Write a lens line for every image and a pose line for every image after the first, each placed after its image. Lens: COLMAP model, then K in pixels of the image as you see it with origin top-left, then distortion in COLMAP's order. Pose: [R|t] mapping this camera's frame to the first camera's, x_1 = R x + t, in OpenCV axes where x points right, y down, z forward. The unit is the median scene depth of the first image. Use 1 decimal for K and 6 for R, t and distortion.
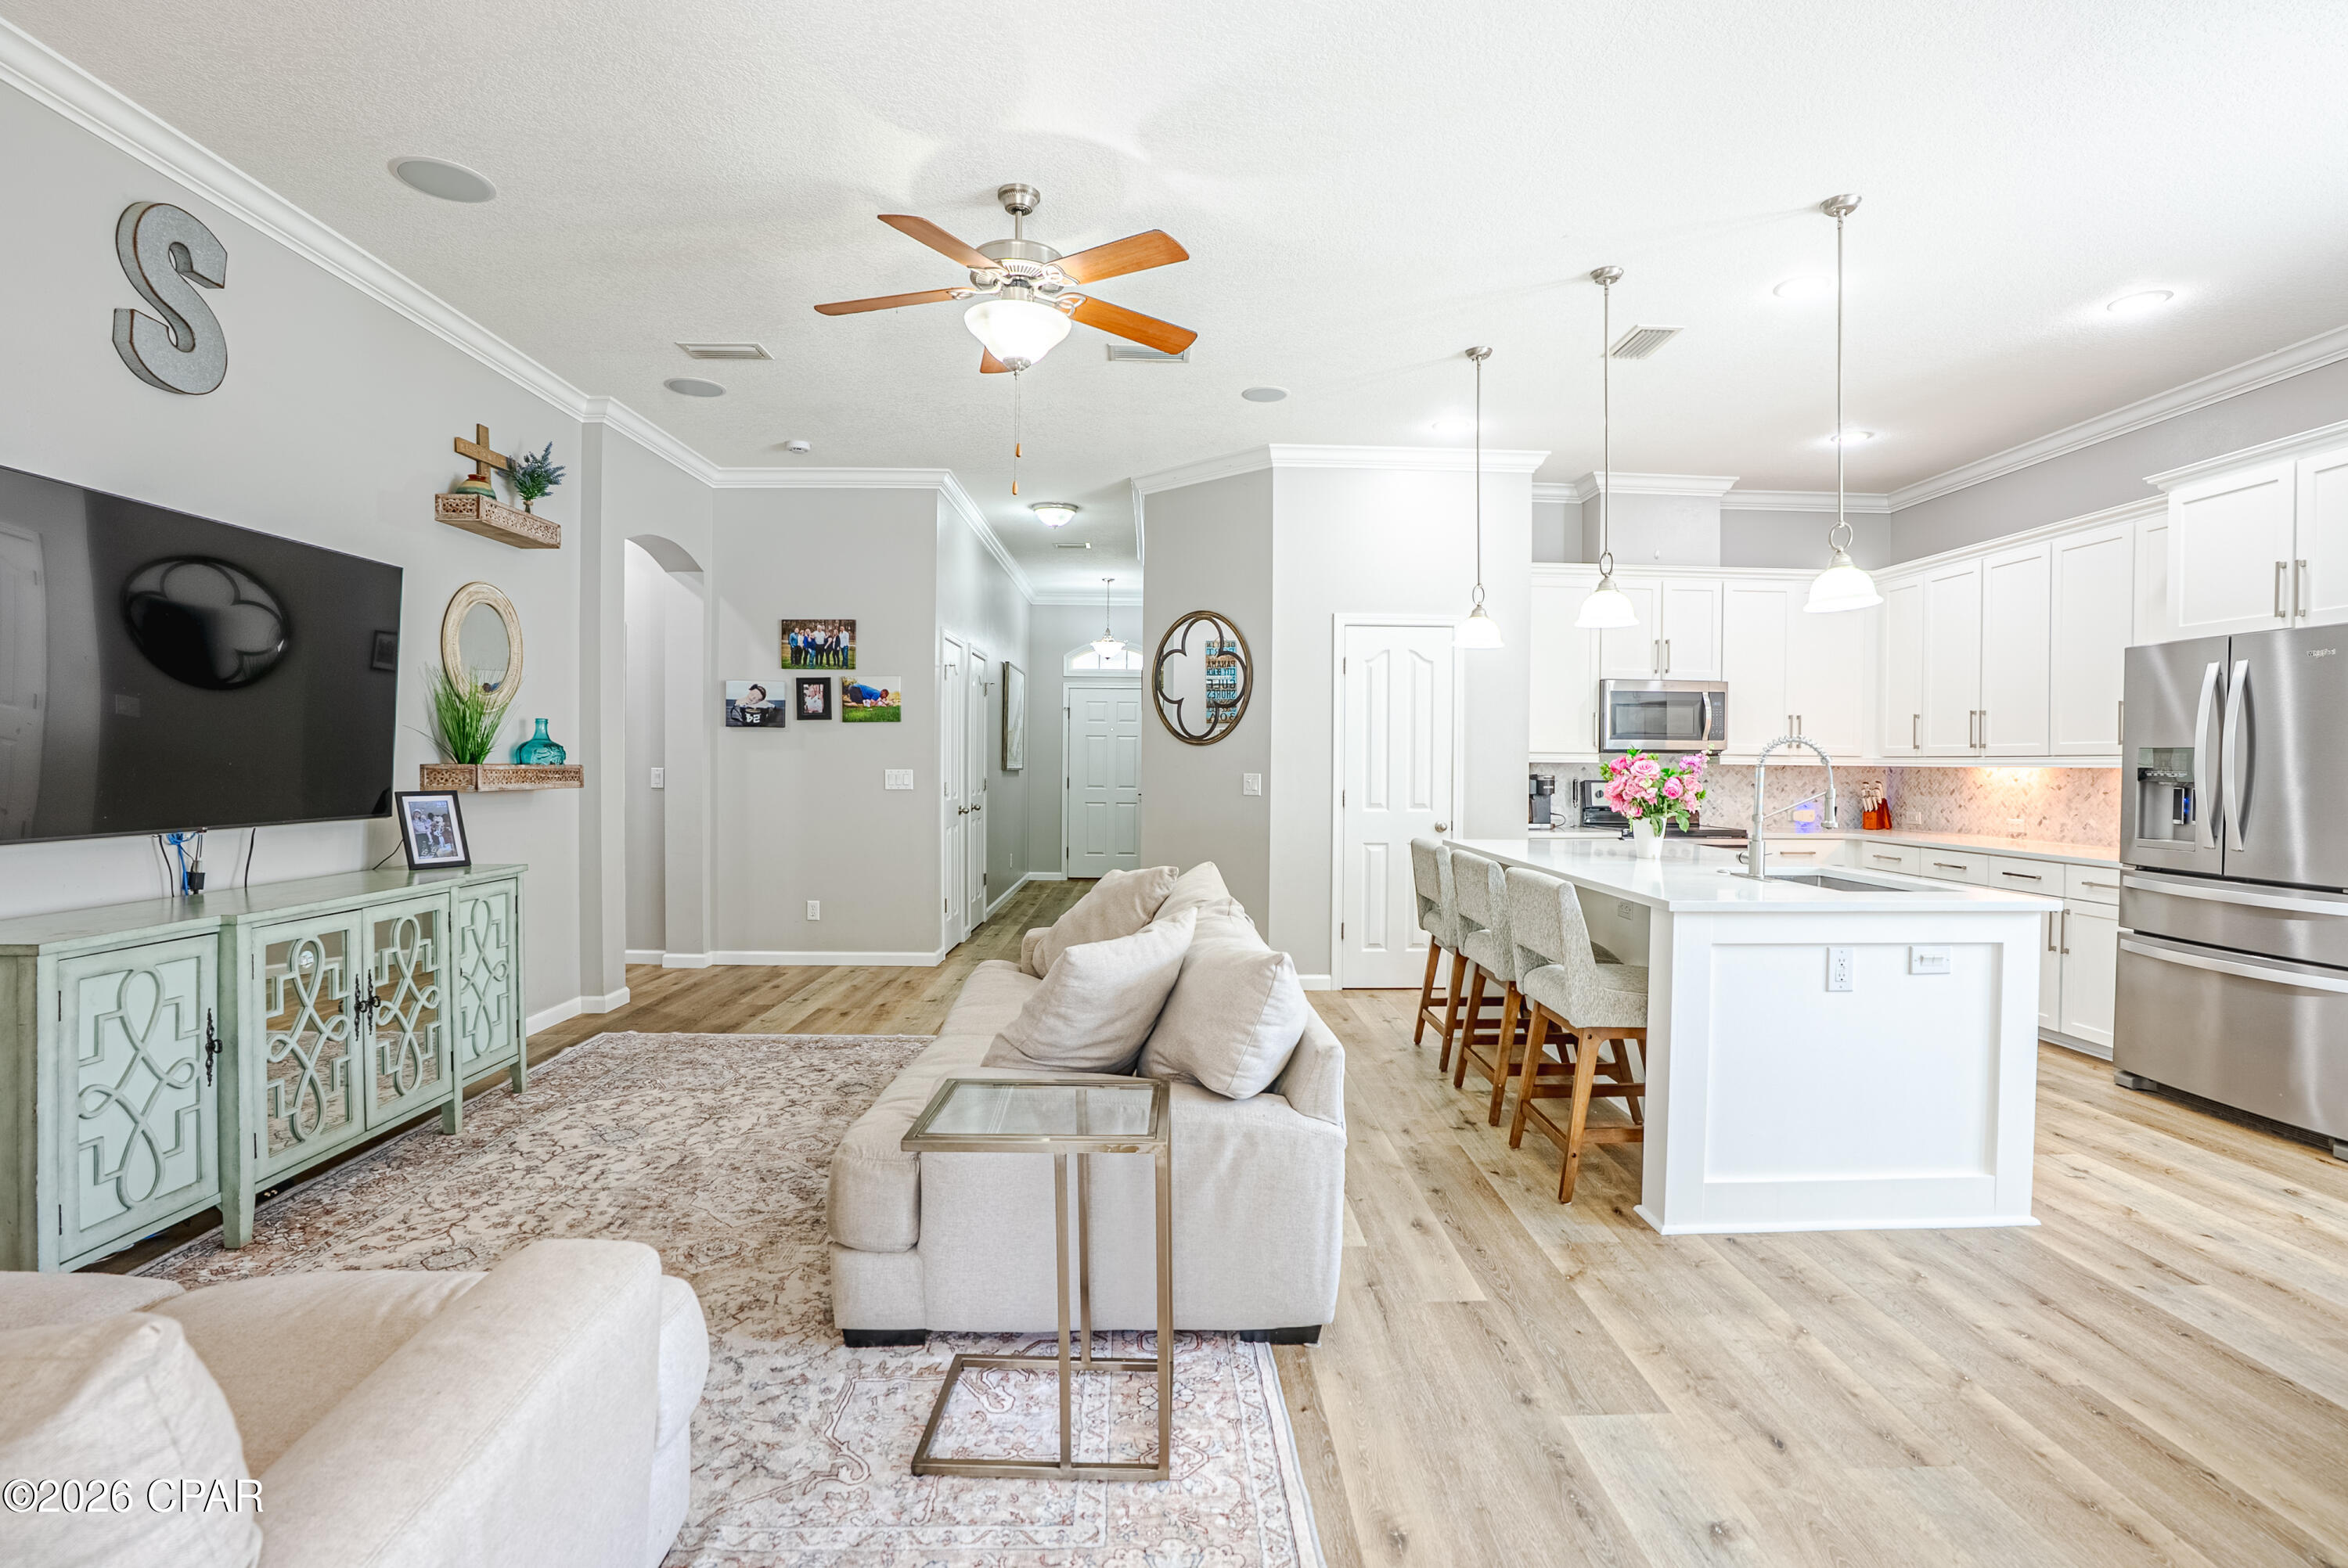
lens RADIAL K [[1093.6, 0, 1177.6], [0, 1093.6, 773.9], [0, 0, 1]] dist [-0.064382, 0.026892]
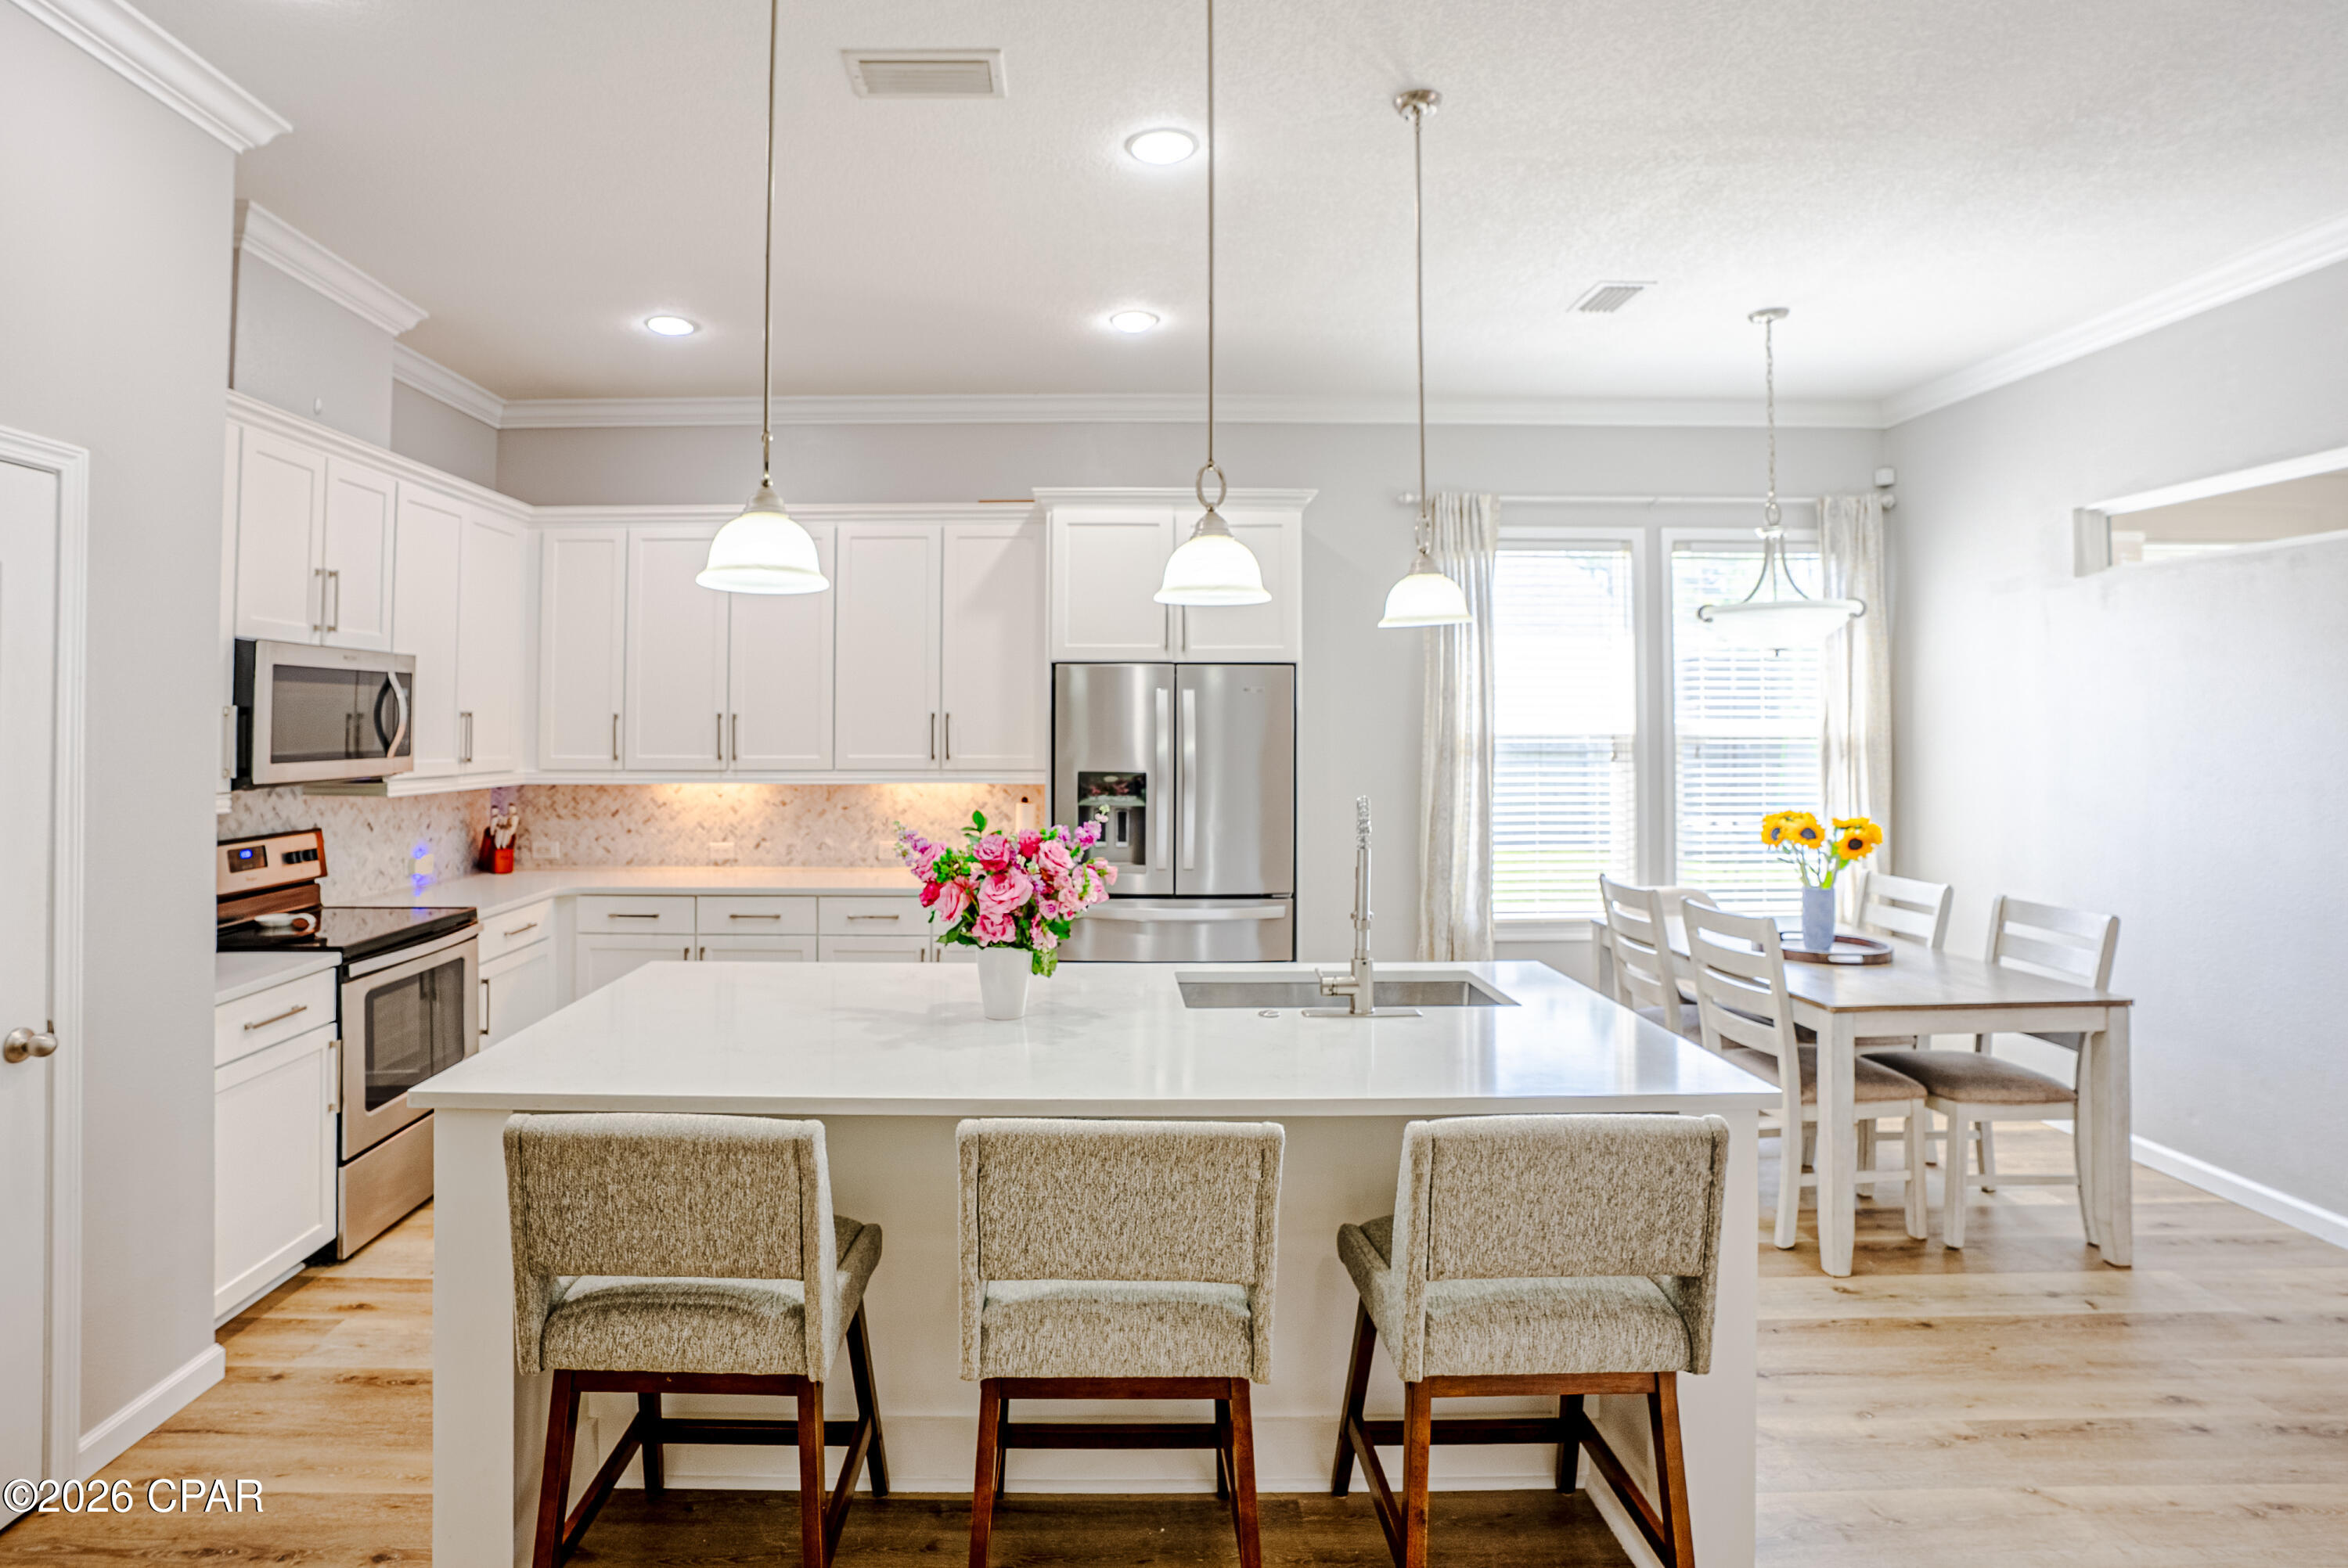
lens RADIAL K [[1182.5, 0, 1085.6], [0, 1182.5, 685.9], [0, 0, 1]] dist [-0.028187, 0.000691]
pose [[0.019834, 0.022554, 0.999549, -0.173183], [0.011388, 0.999676, -0.022782, -0.075932], [-0.999738, 0.011835, 0.019571, 0.944502]]
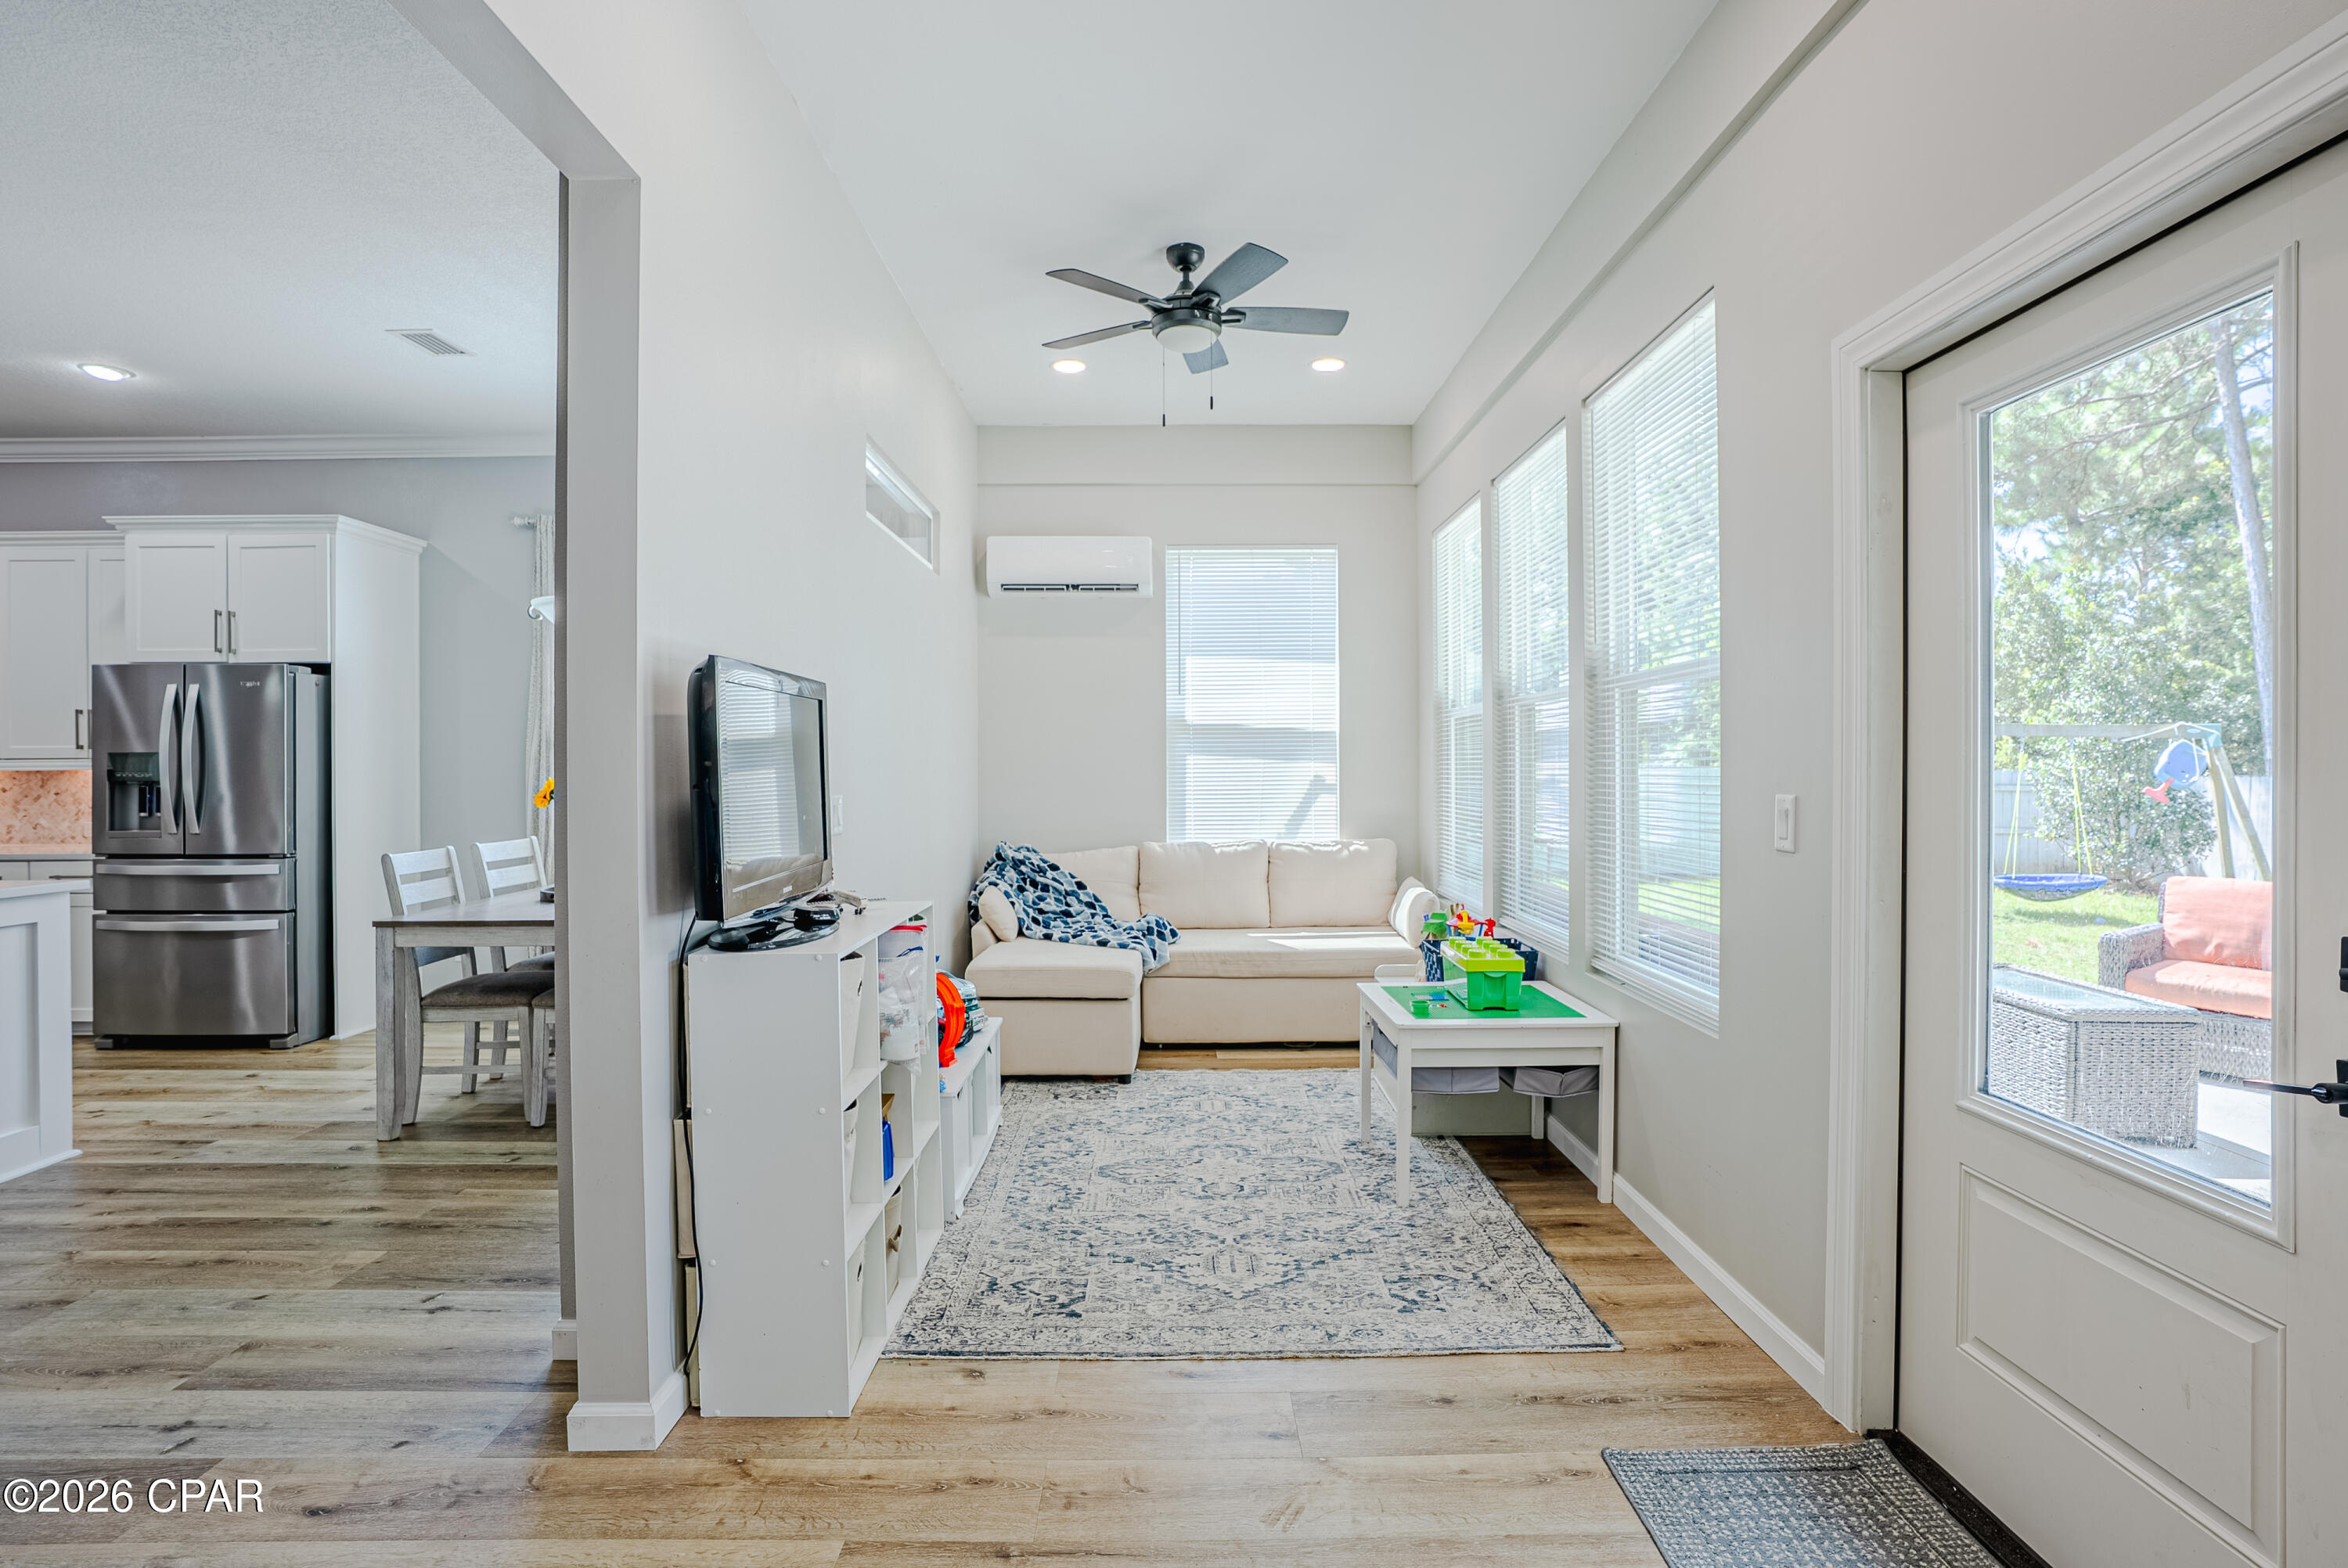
lens RADIAL K [[1162.1, 0, 1185.9], [0, 1162.1, 776.8], [0, 0, 1]] dist [-0.070457, 0.031976]
pose [[0.007916, -0.016122, 0.999839, -0.295542], [0.015262, 0.999756, 0.016000, 0.000299], [-0.999852, 0.015132, 0.008160, -0.183054]]
